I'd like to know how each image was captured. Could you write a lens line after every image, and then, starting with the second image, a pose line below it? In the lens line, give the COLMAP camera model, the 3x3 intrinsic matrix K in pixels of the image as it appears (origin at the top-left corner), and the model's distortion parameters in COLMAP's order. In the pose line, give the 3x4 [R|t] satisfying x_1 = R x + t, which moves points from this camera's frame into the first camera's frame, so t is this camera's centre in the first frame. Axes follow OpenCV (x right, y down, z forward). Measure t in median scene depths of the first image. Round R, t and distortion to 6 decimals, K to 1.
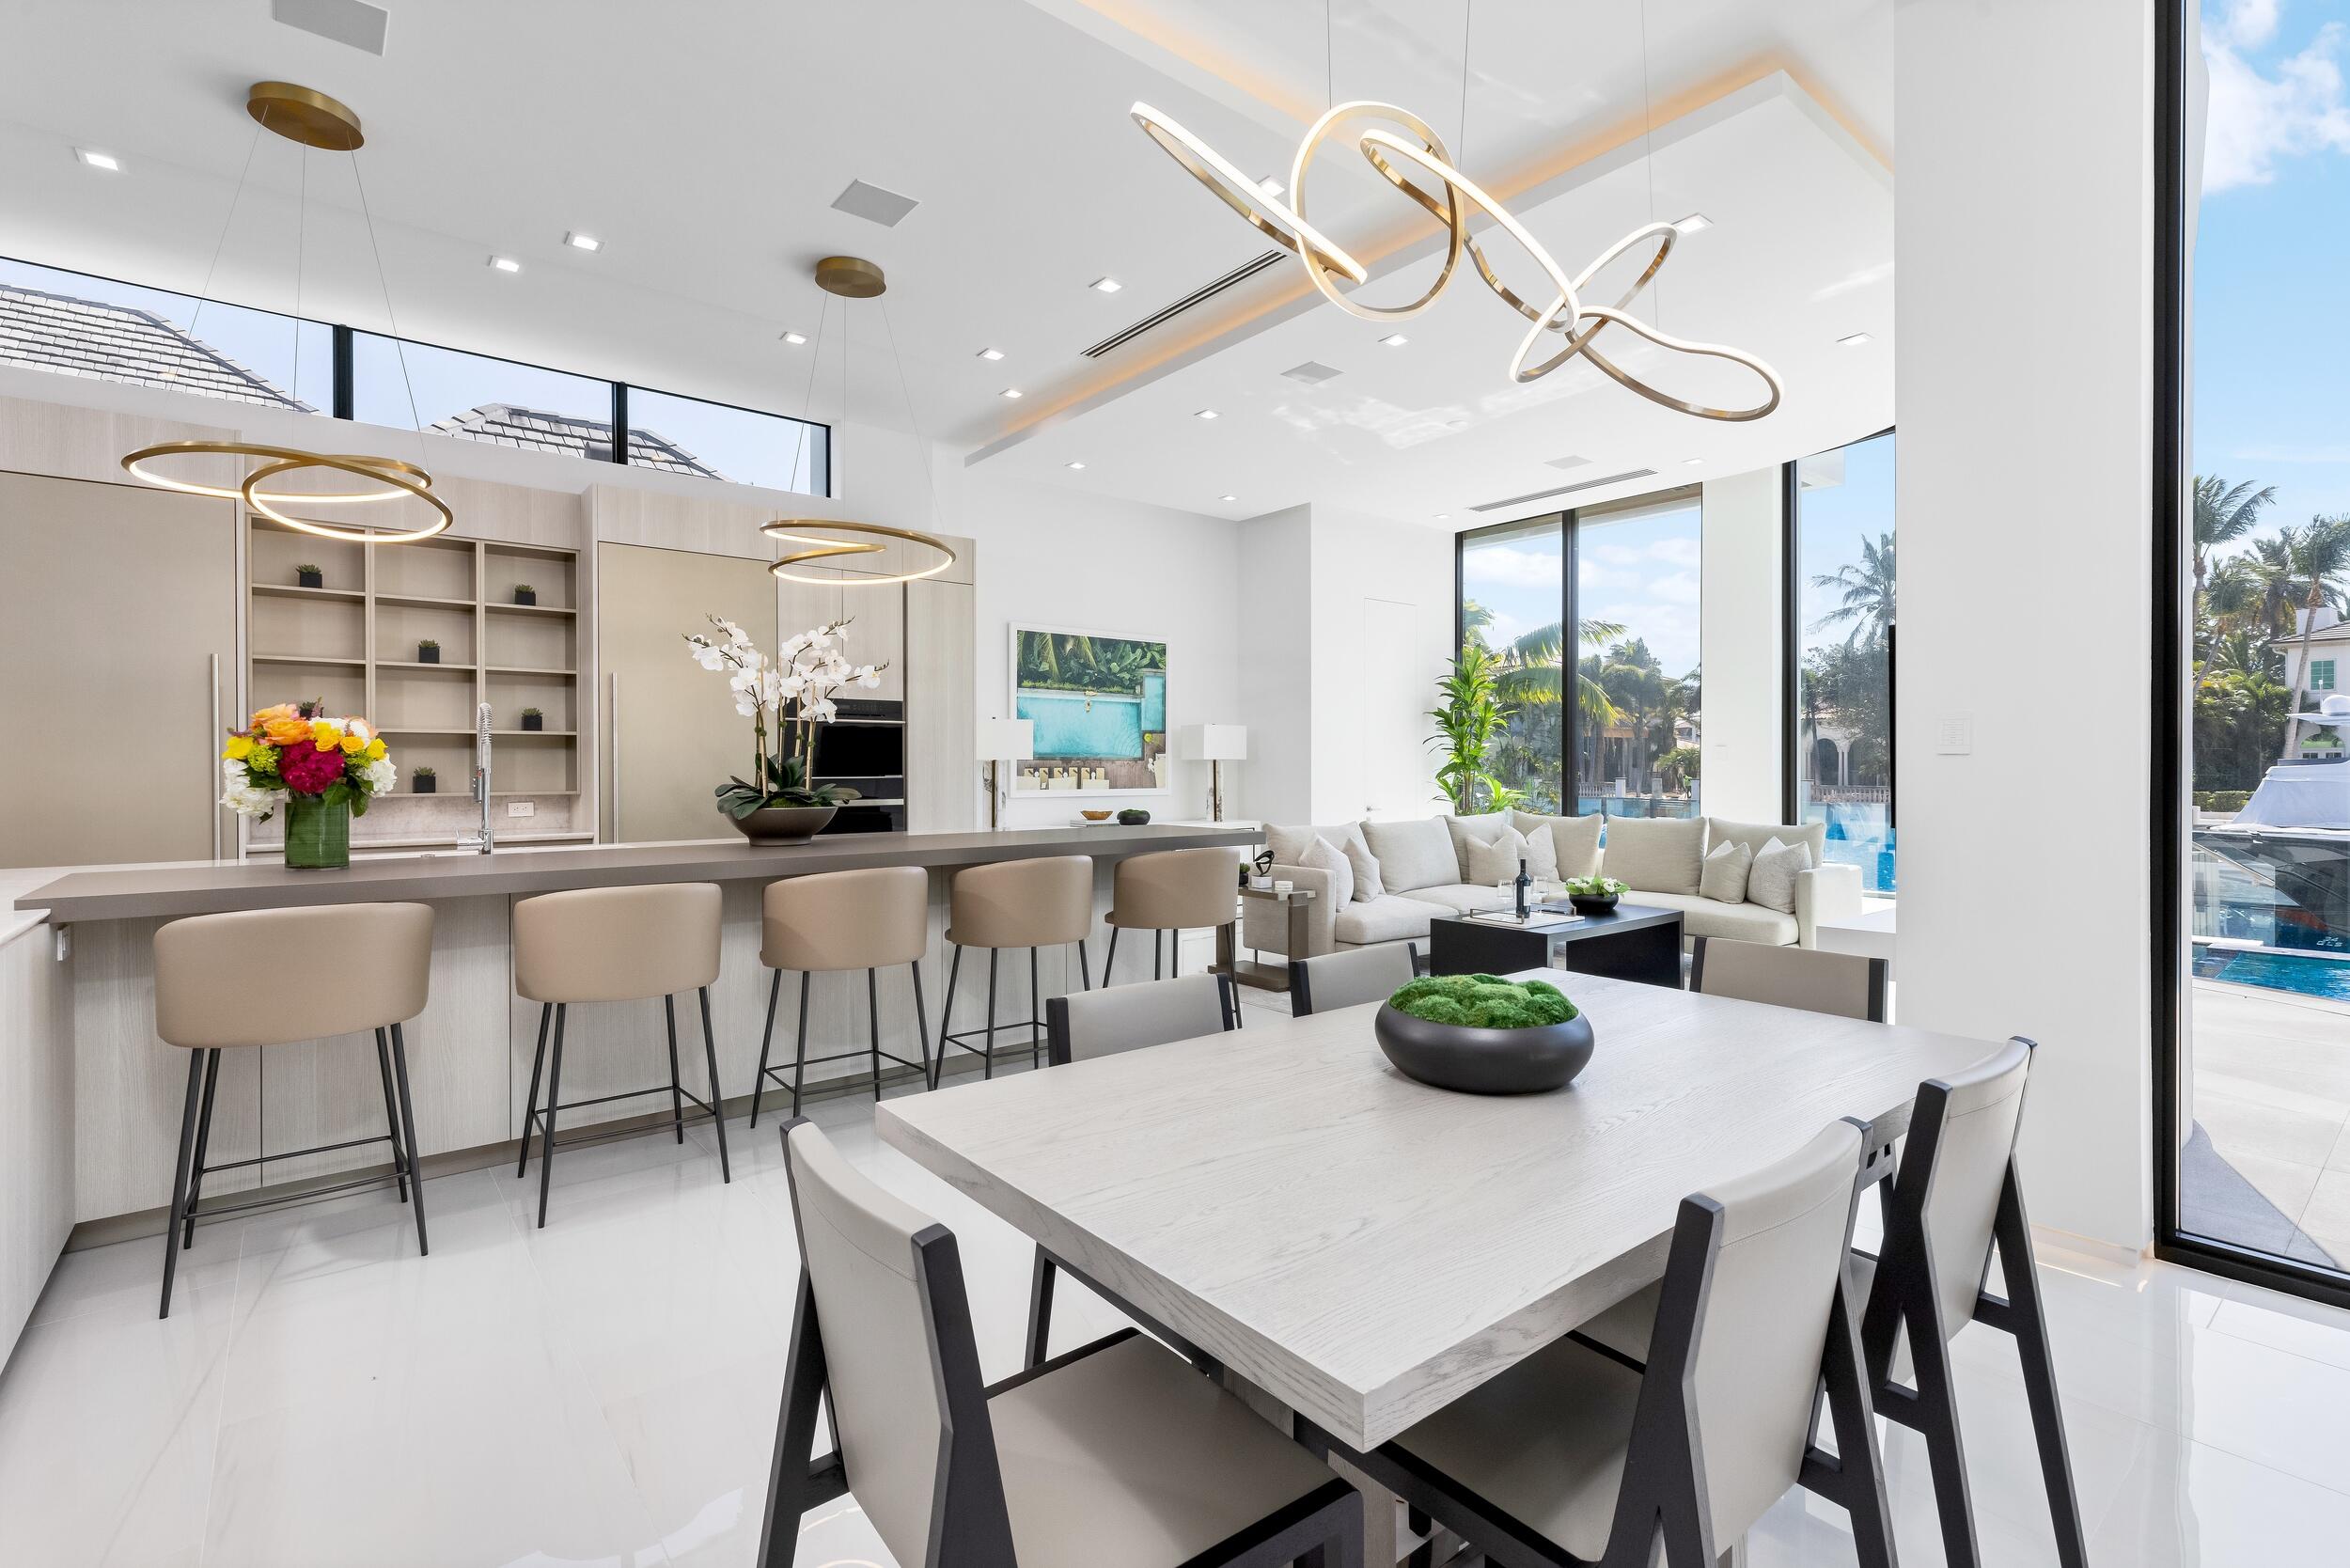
lens RADIAL K [[1058.7, 0, 1176.6], [0, 1058.7, 776.5], [0, 0, 1]] dist [-0.013656, -0.000705]
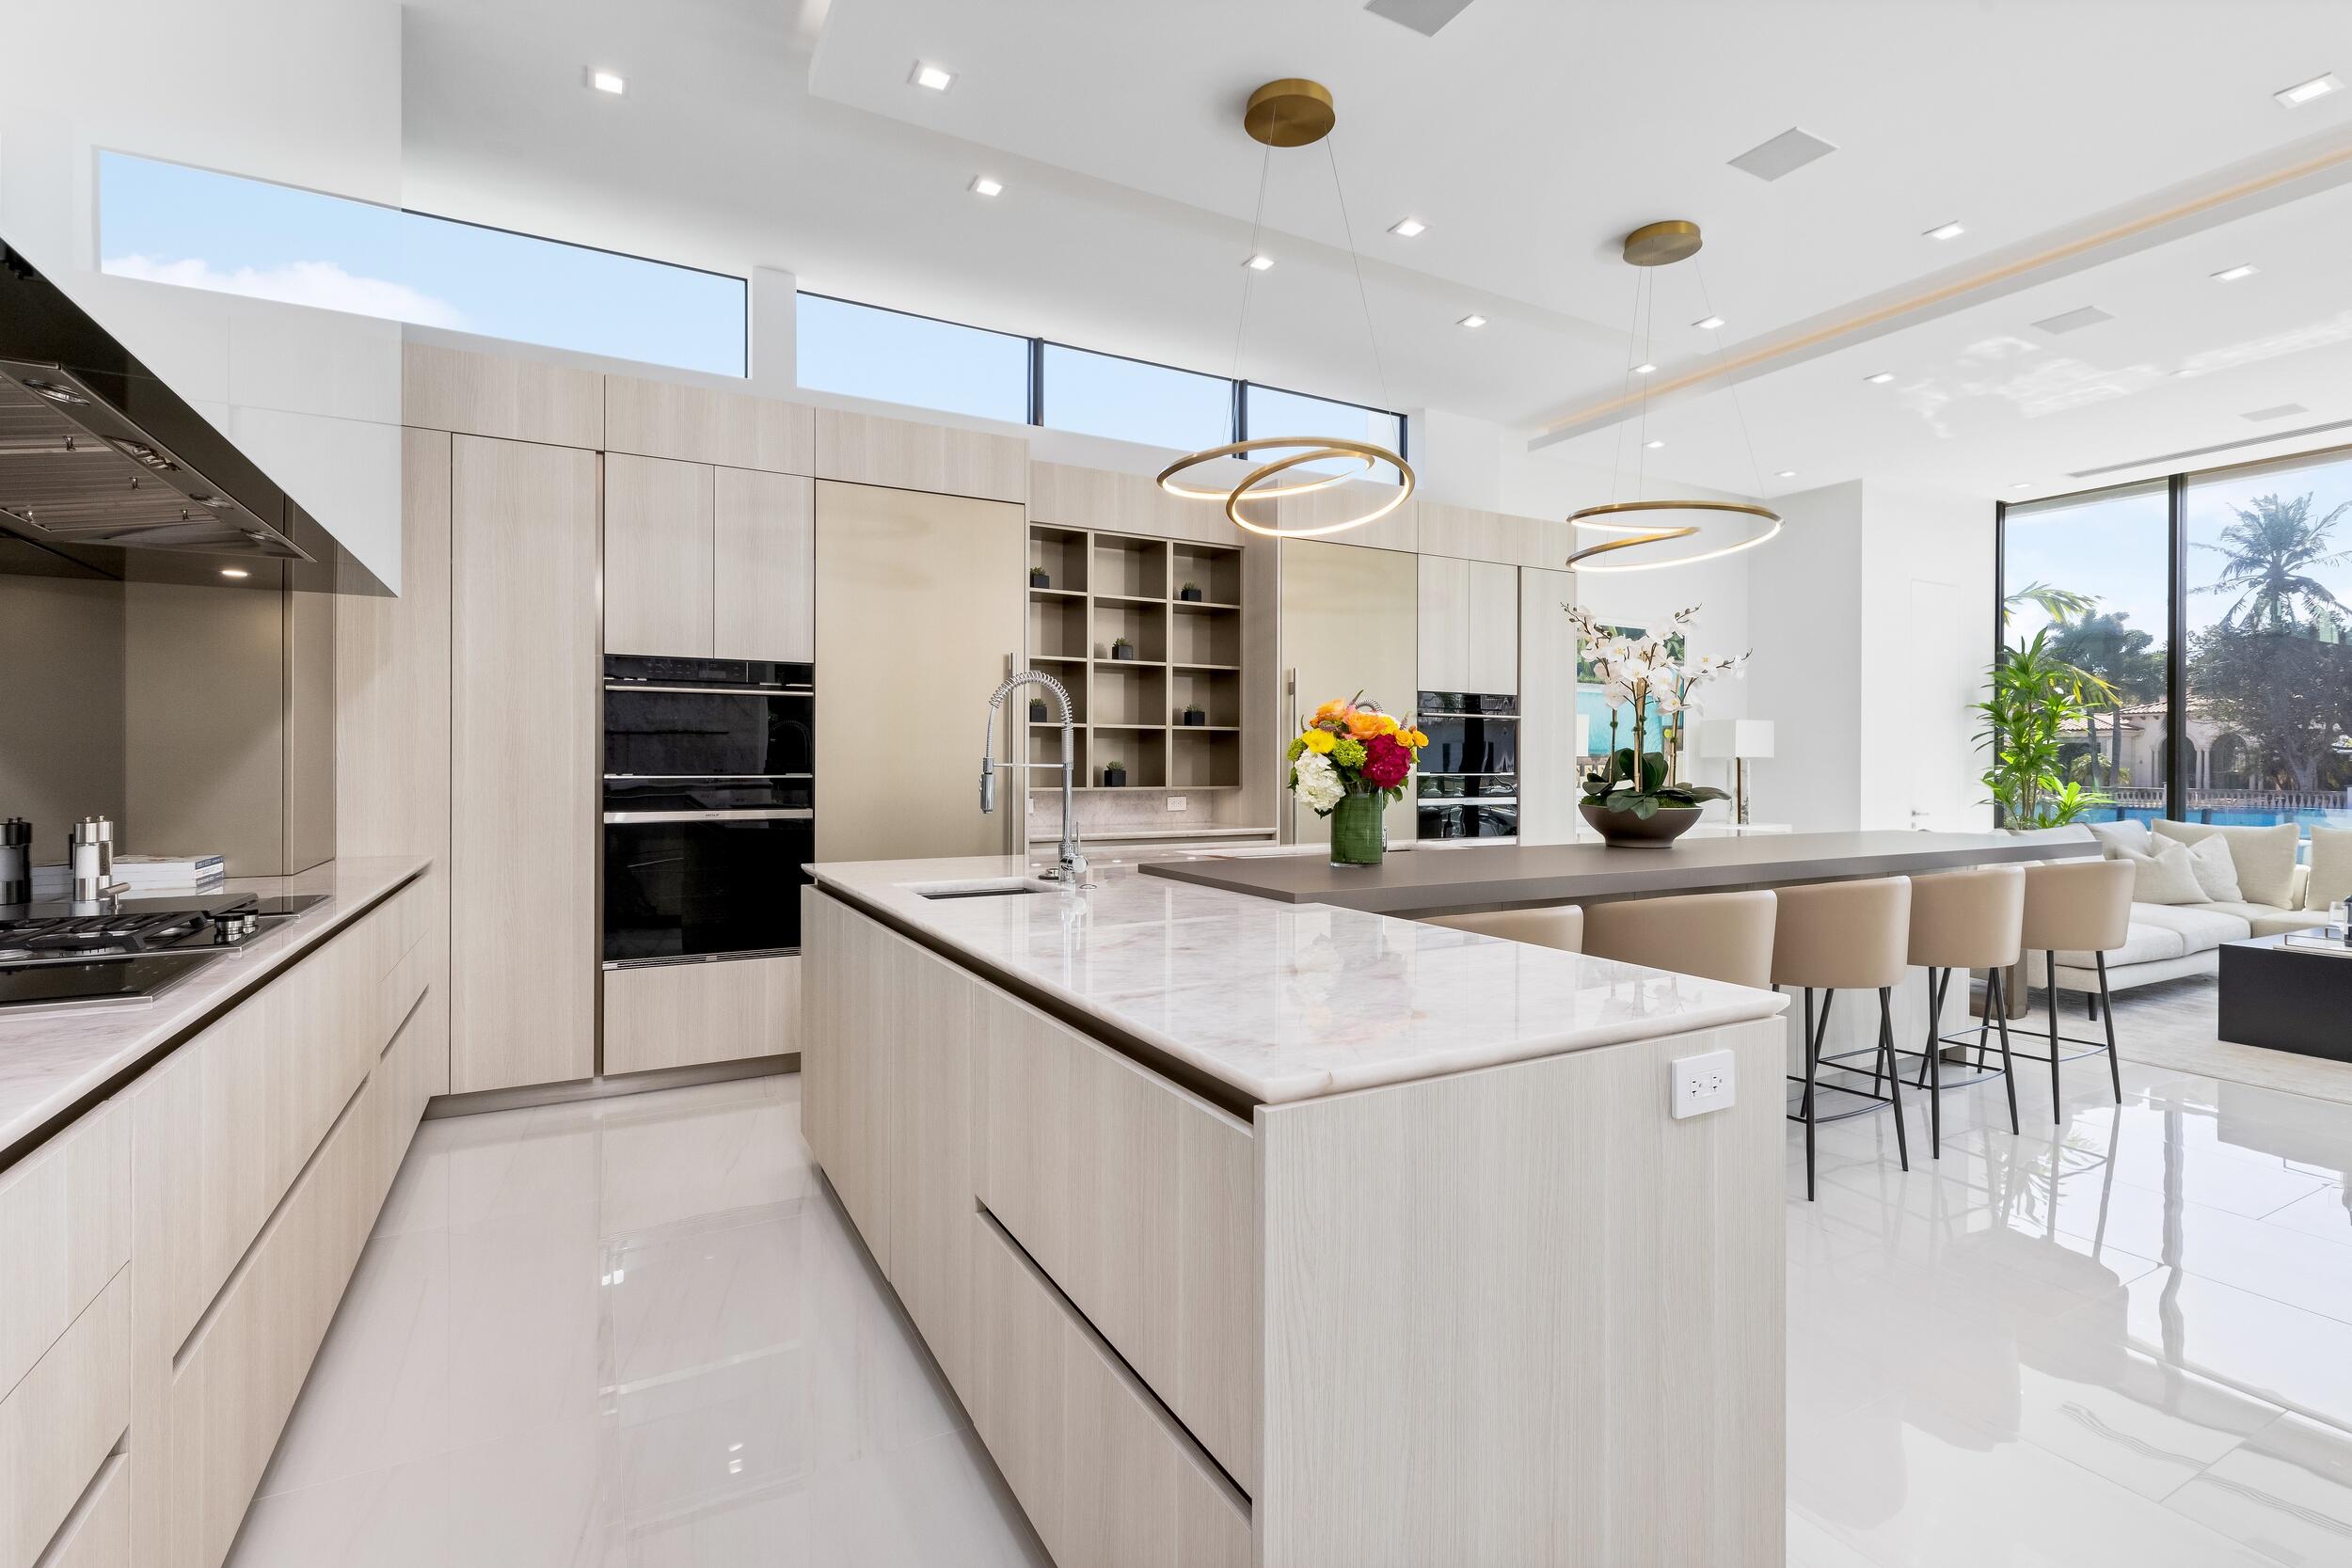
lens RADIAL K [[1059.4, 0, 1165.4], [0, 1059.4, 769.5], [0, 0, 1]] dist [-0.013656, -0.000705]
pose [[0.982096, 0.003709, -0.188345, -0.360826], [-0.004647, 0.999979, -0.004536, 0.001402], [0.188324, 0.005330, 0.982092, -0.001878]]
